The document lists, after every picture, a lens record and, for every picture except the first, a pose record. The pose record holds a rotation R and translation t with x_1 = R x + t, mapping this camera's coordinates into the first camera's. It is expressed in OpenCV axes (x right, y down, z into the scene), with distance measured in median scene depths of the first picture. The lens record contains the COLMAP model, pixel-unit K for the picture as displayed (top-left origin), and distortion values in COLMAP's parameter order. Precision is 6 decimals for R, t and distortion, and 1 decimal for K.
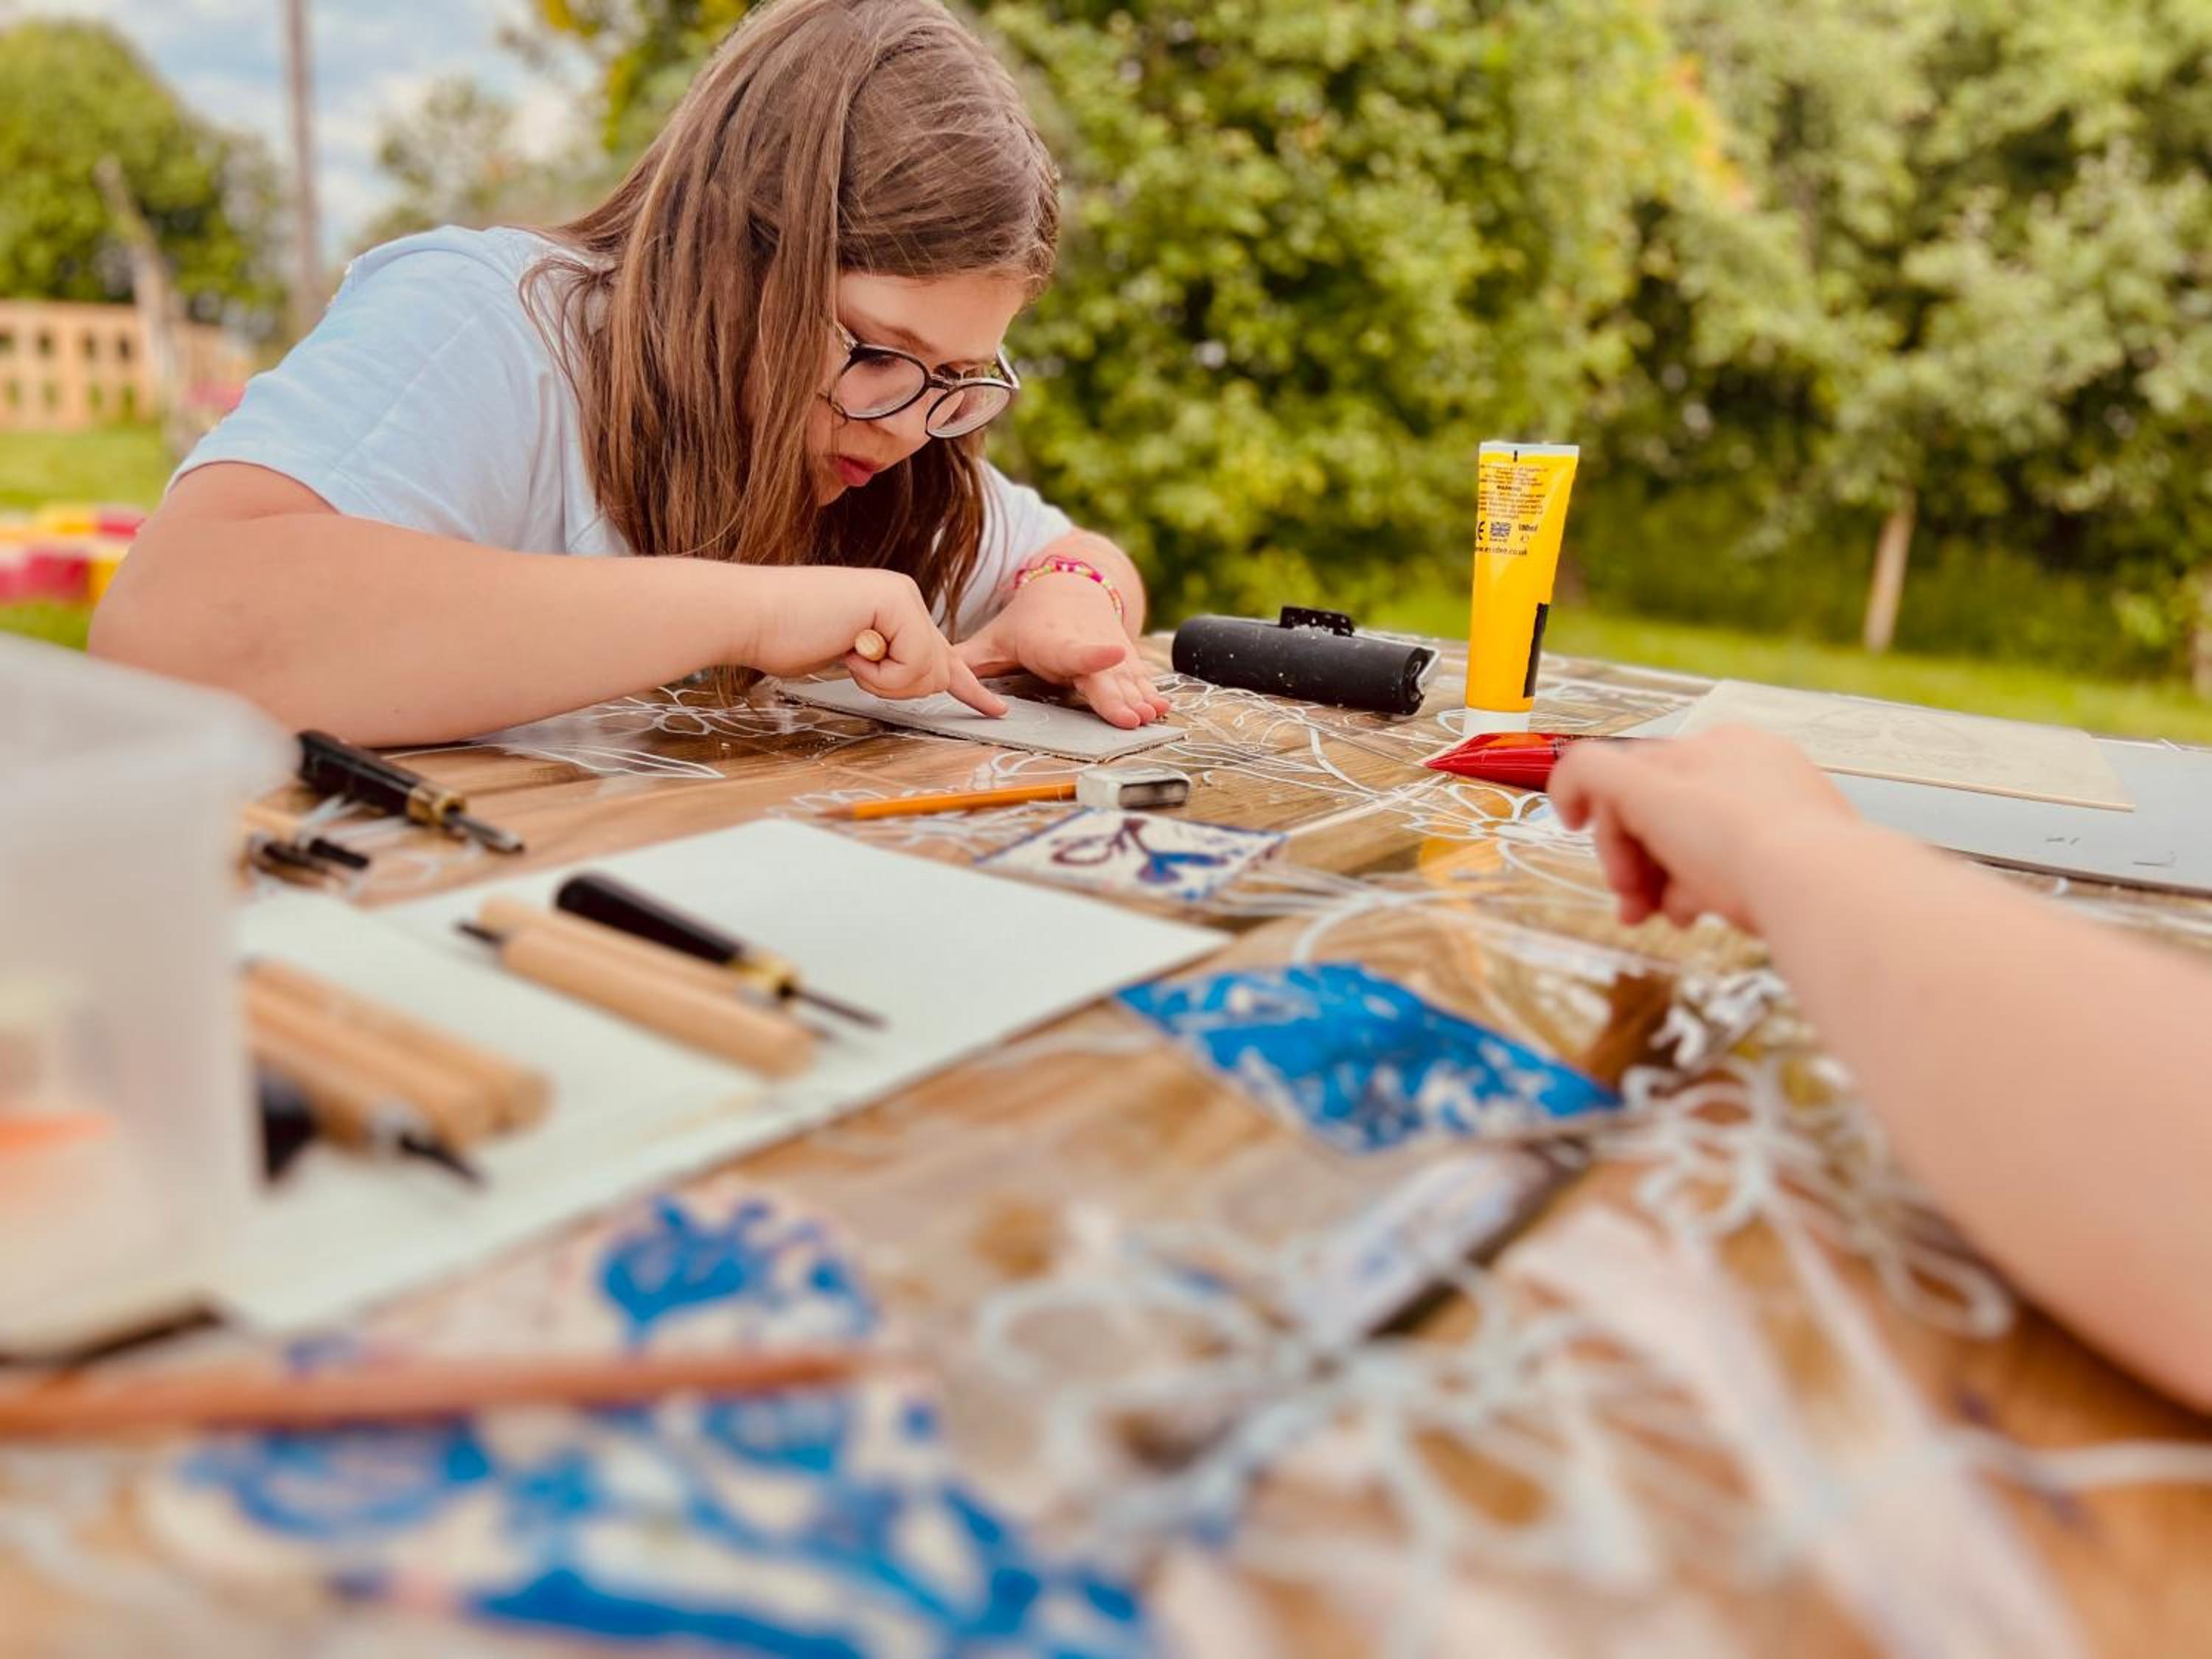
lens RADIAL K [[1535.2, 0, 1104.5], [0, 1535.2, 873.9], [0, 0, 1]] dist [0.043737, -0.062395]
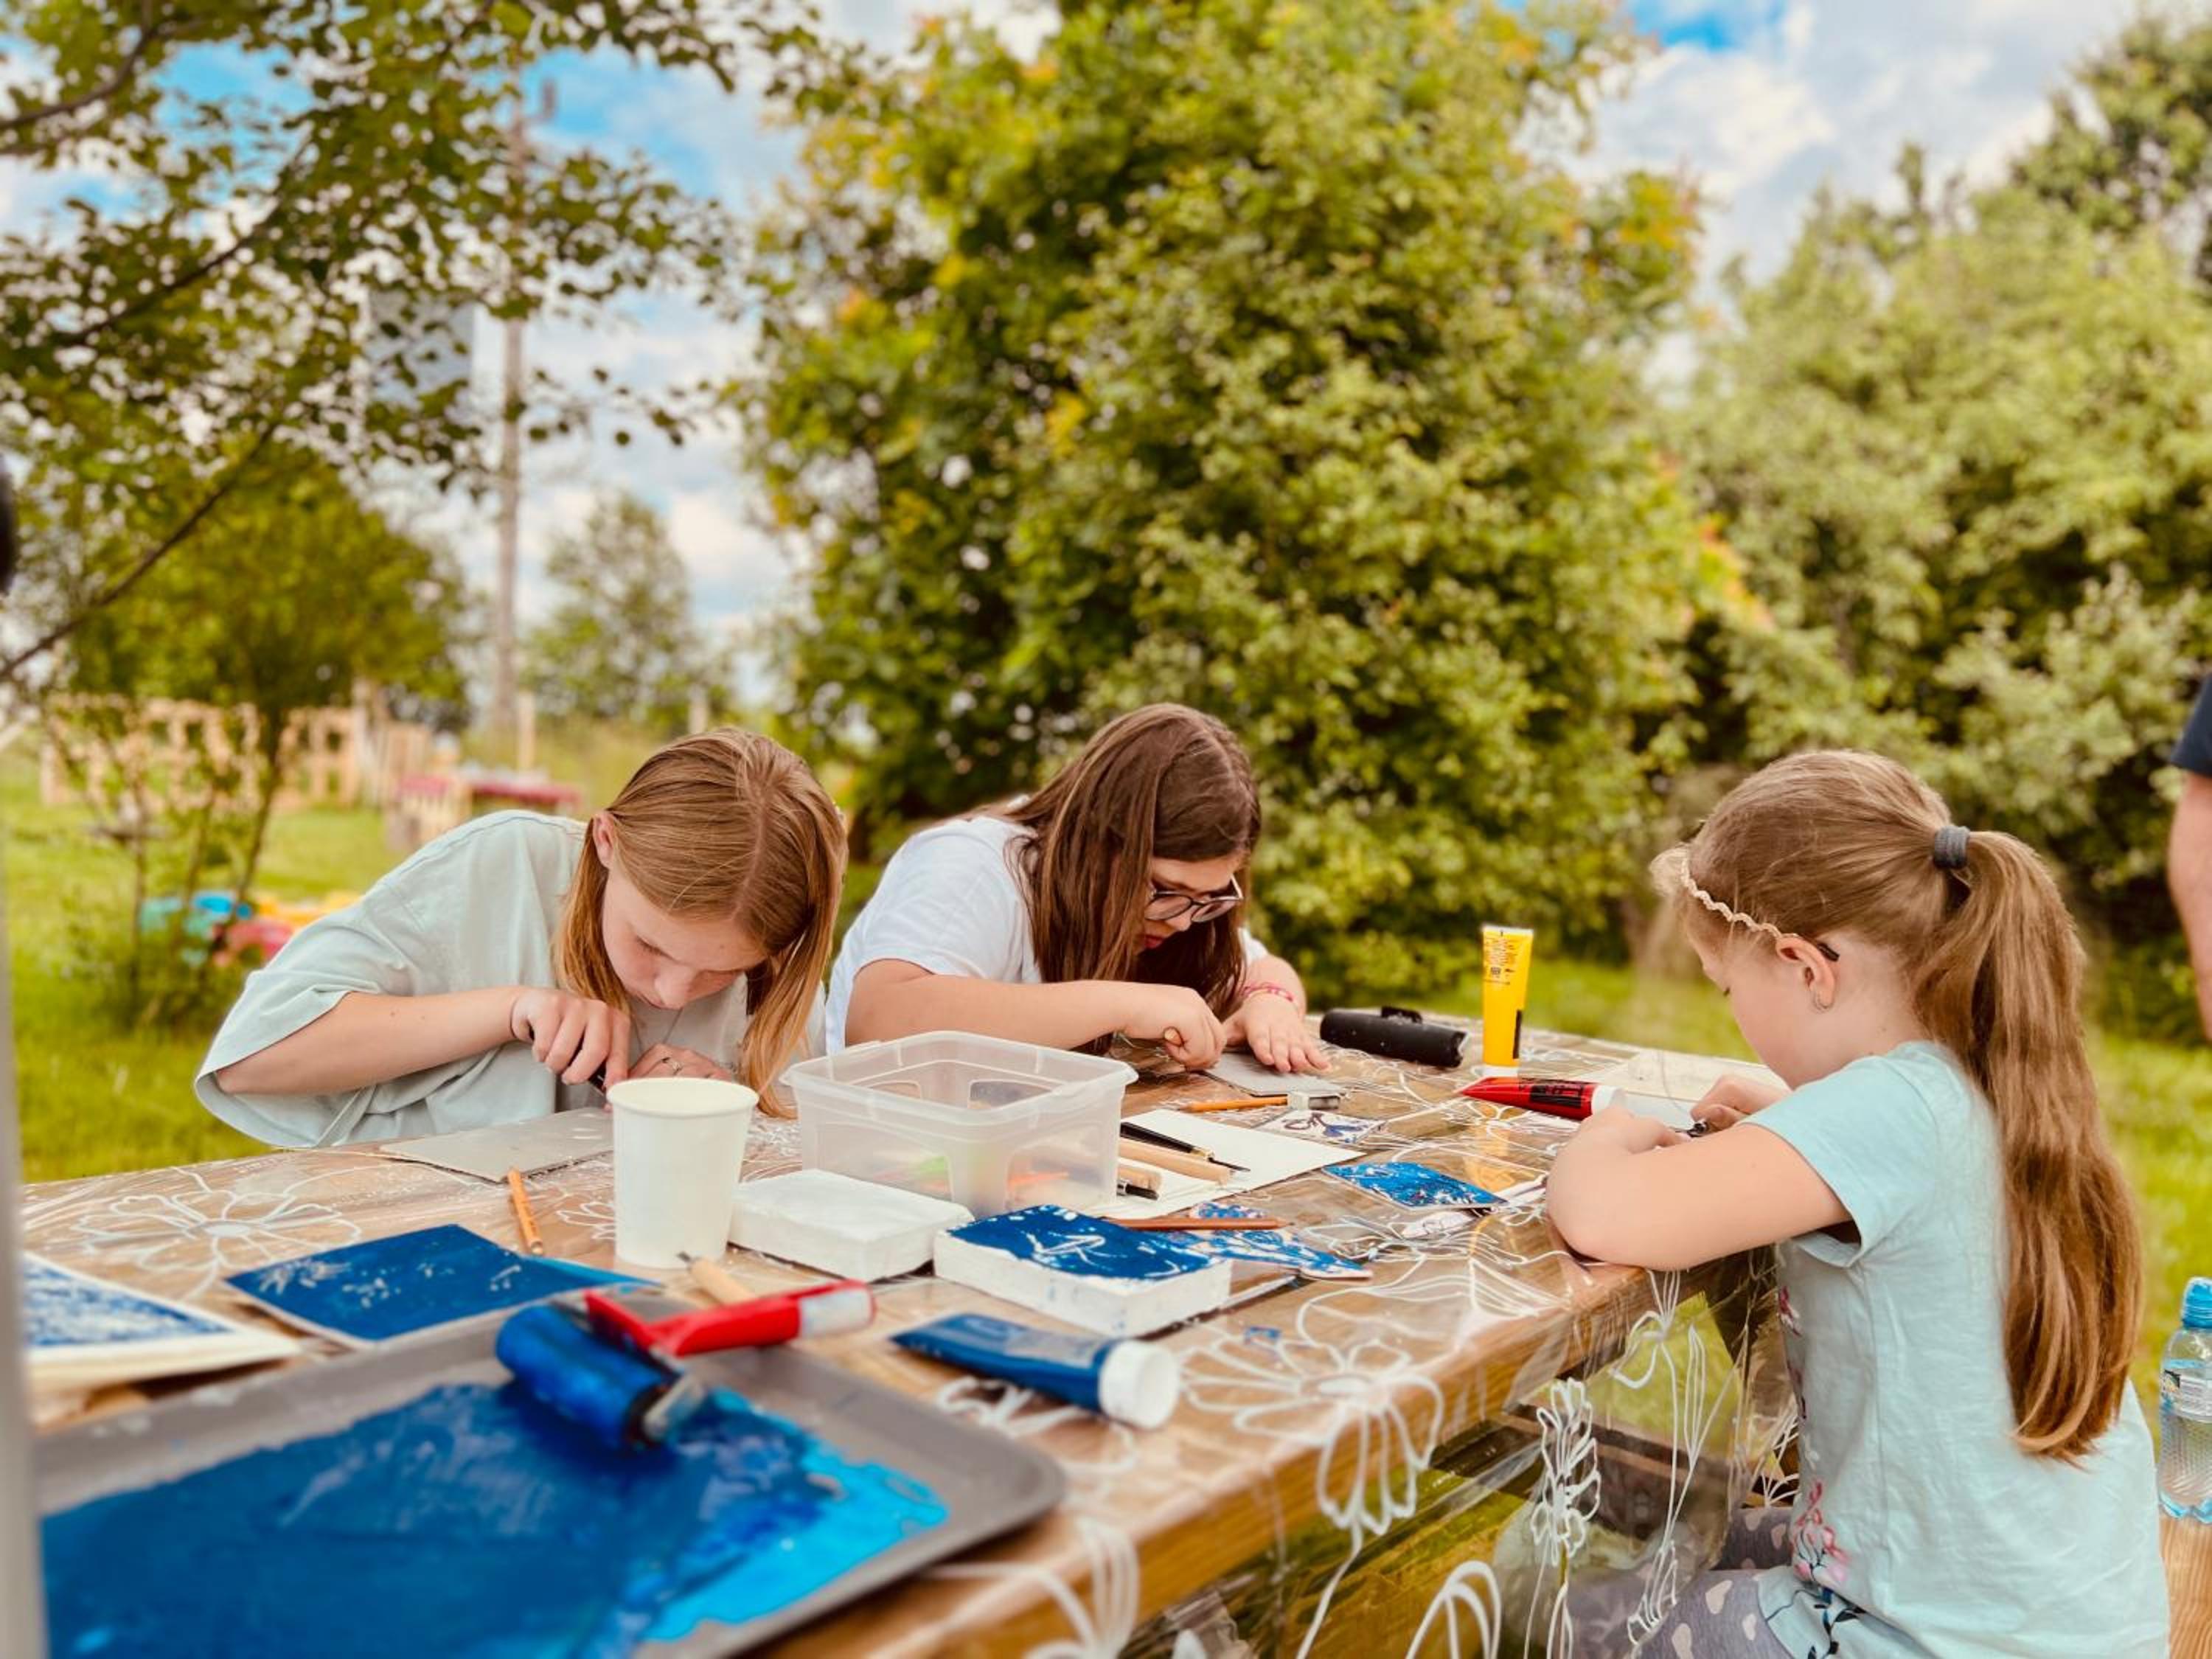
lens RADIAL K [[1535.2, 0, 1104.5], [0, 1535.2, 873.9], [0, 0, 1]] dist [0.043737, -0.062395]
pose [[0.997966, -0.002343, -0.063700, -0.023184], [-0.012179, 0.973905, -0.226629, 0.021665], [0.062569, 0.226944, 0.971896, -0.200579]]
